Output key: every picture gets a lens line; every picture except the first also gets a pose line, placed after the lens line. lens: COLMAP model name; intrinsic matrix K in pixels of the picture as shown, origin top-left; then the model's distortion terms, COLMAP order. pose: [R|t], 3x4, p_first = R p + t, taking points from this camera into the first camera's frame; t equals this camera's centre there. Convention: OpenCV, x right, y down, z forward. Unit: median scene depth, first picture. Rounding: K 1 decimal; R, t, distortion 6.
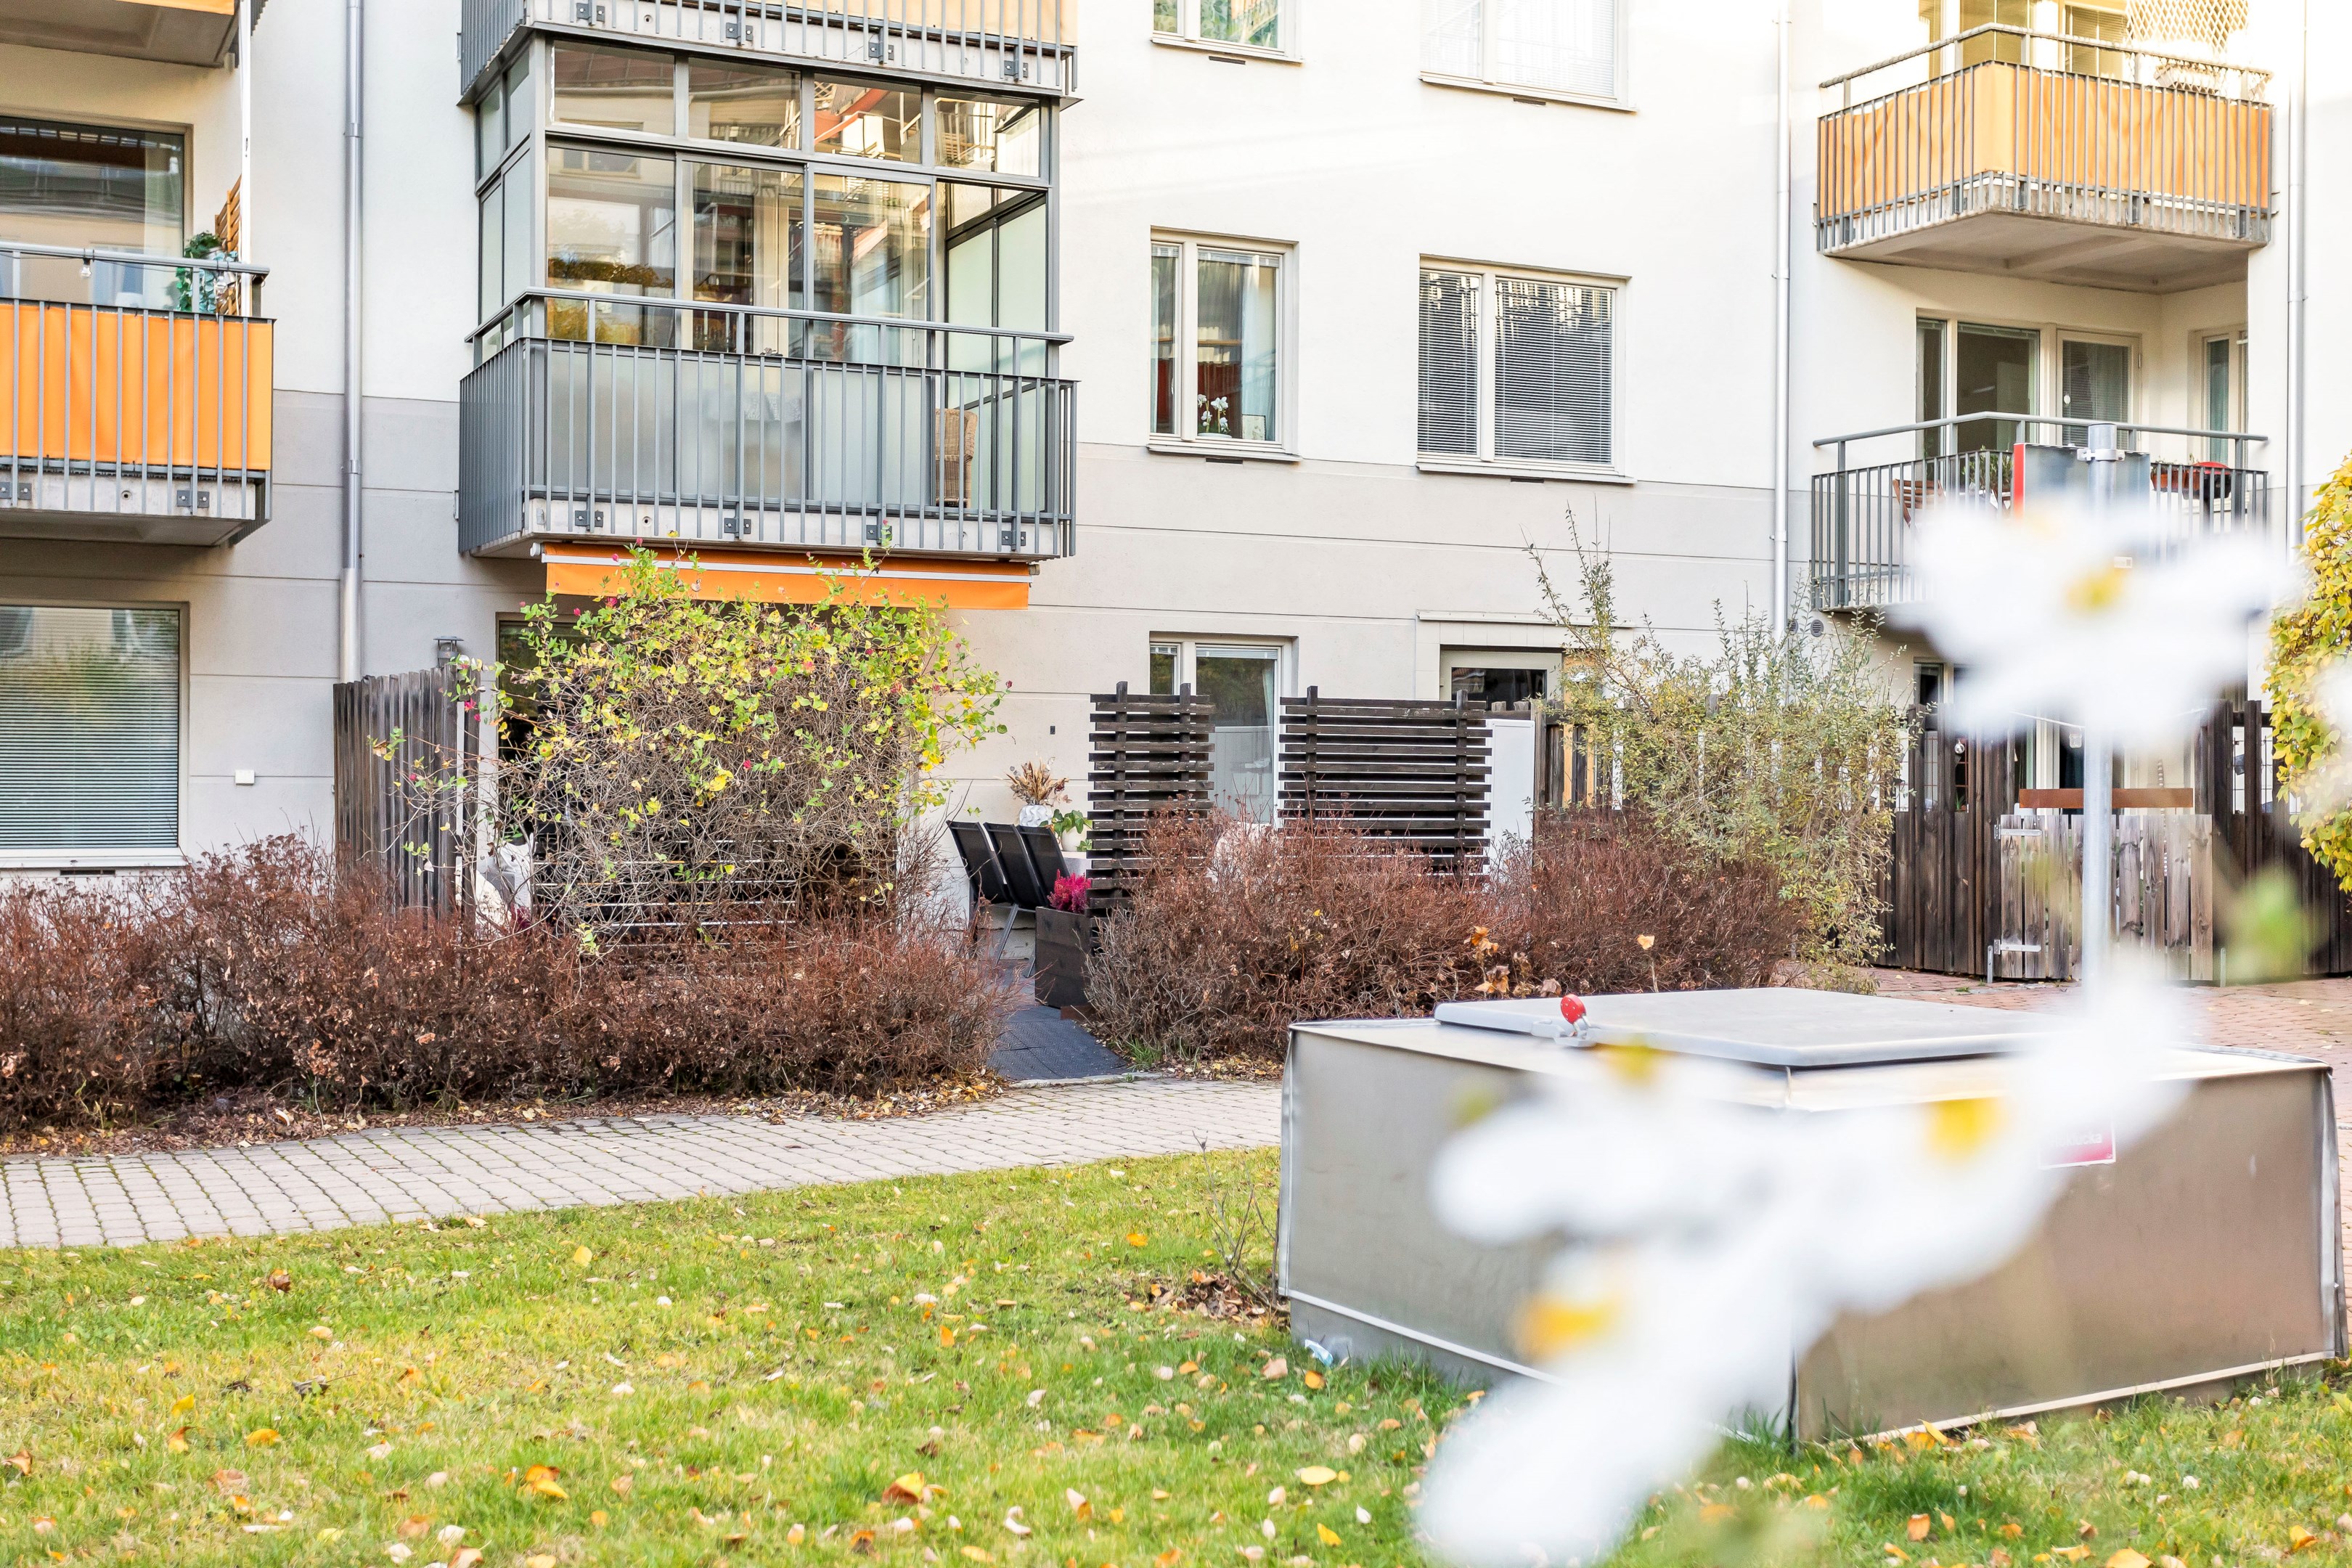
lens RADIAL K [[2656.2, 0, 1176.0], [0, 2656.2, 784.0], [0, 0, 1]] dist [0.065211, -0.309336]
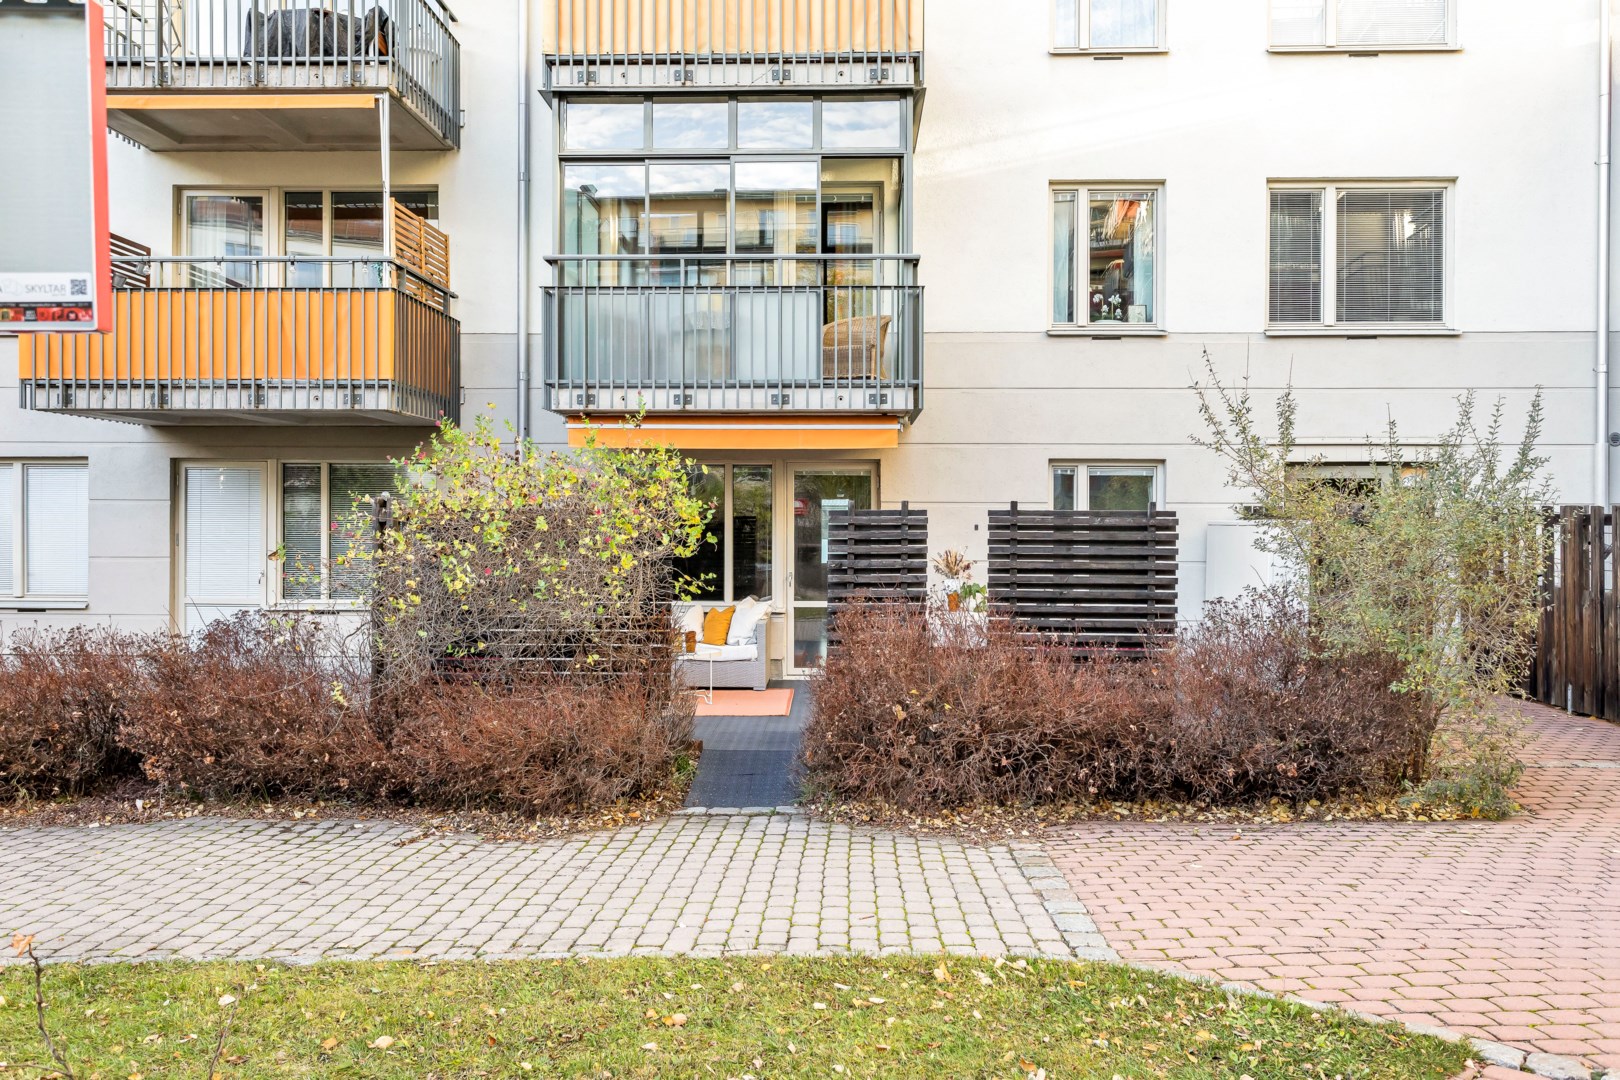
lens RADIAL K [[1257.0, 0, 810.0], [0, 1257.0, 540.0], [0, 0, 1]] dist [-0.001542, 0.008137]
pose [[0.880369, 0.002937, -0.474279, 0.228917], [-0.000026, 0.999981, 0.006144, -0.019667], [0.474289, -0.005397, 0.880353, 0.377370]]
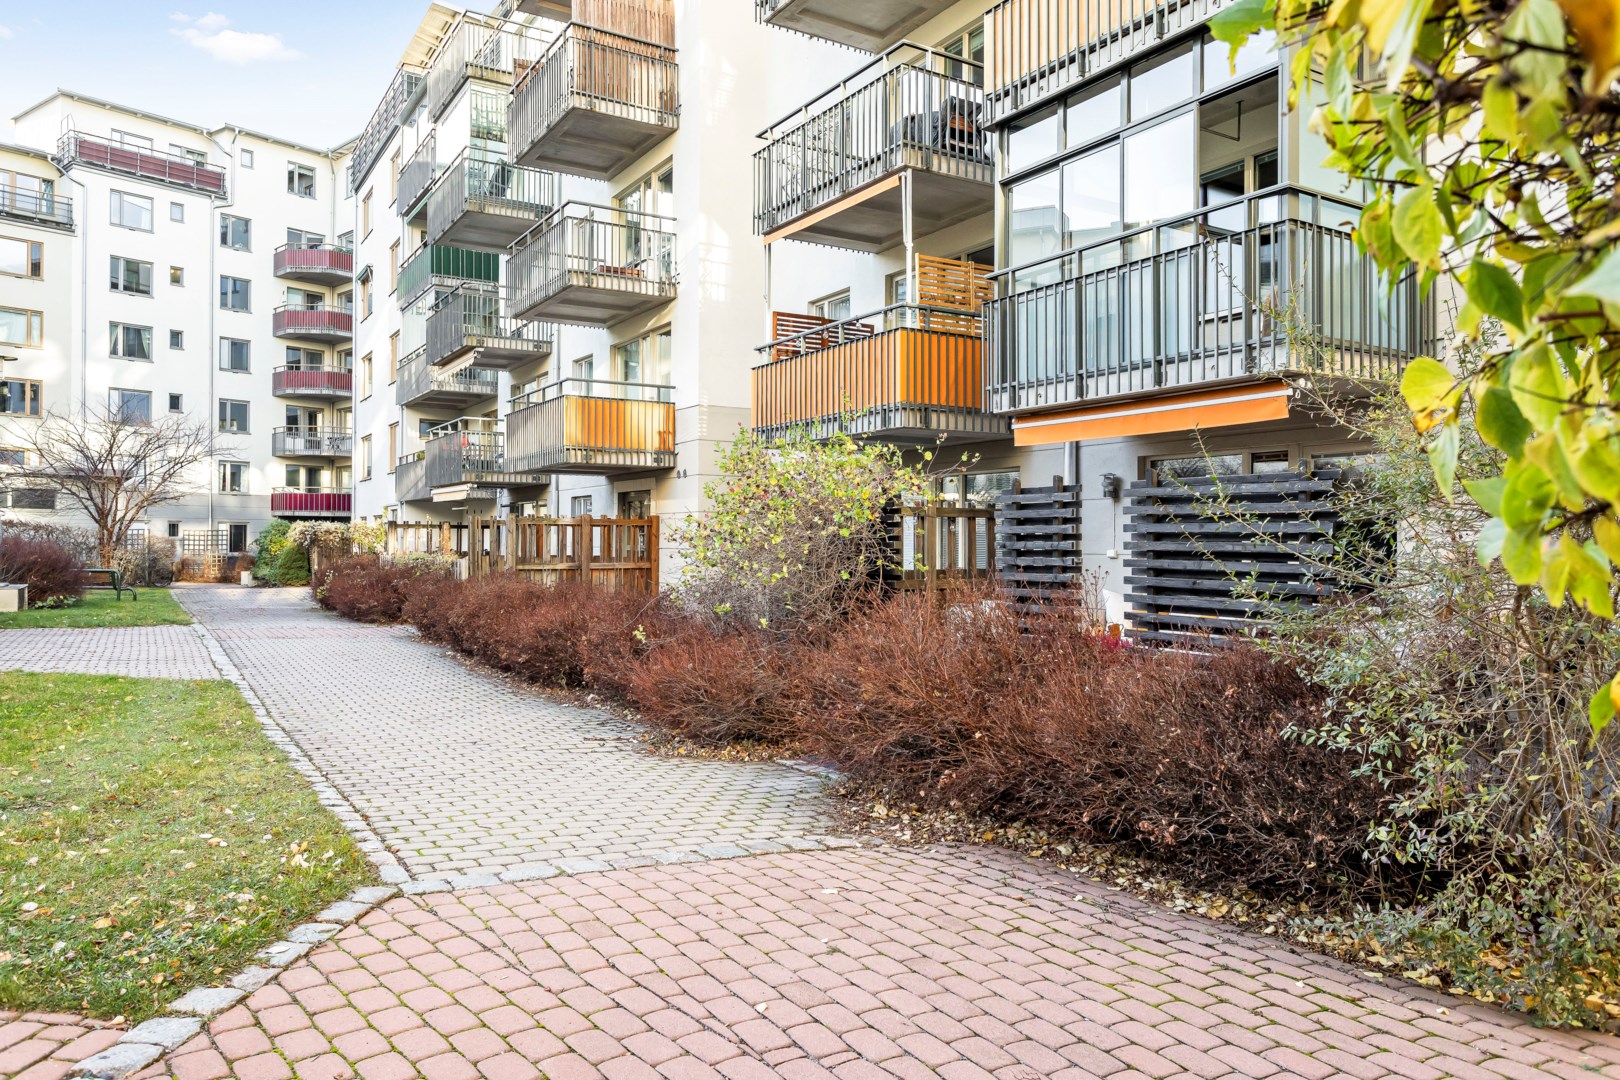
lens RADIAL K [[1095.0, 0, 810.0], [0, 1095.0, 540.0], [0, 0, 1]] dist [0.019226, 0.000024]
pose [[0.089428, -0.003573, -0.995987, 0.428966], [-0.004574, 0.999982, -0.003998, -0.006136], [0.995983, 0.004913, 0.089410, 0.738663]]
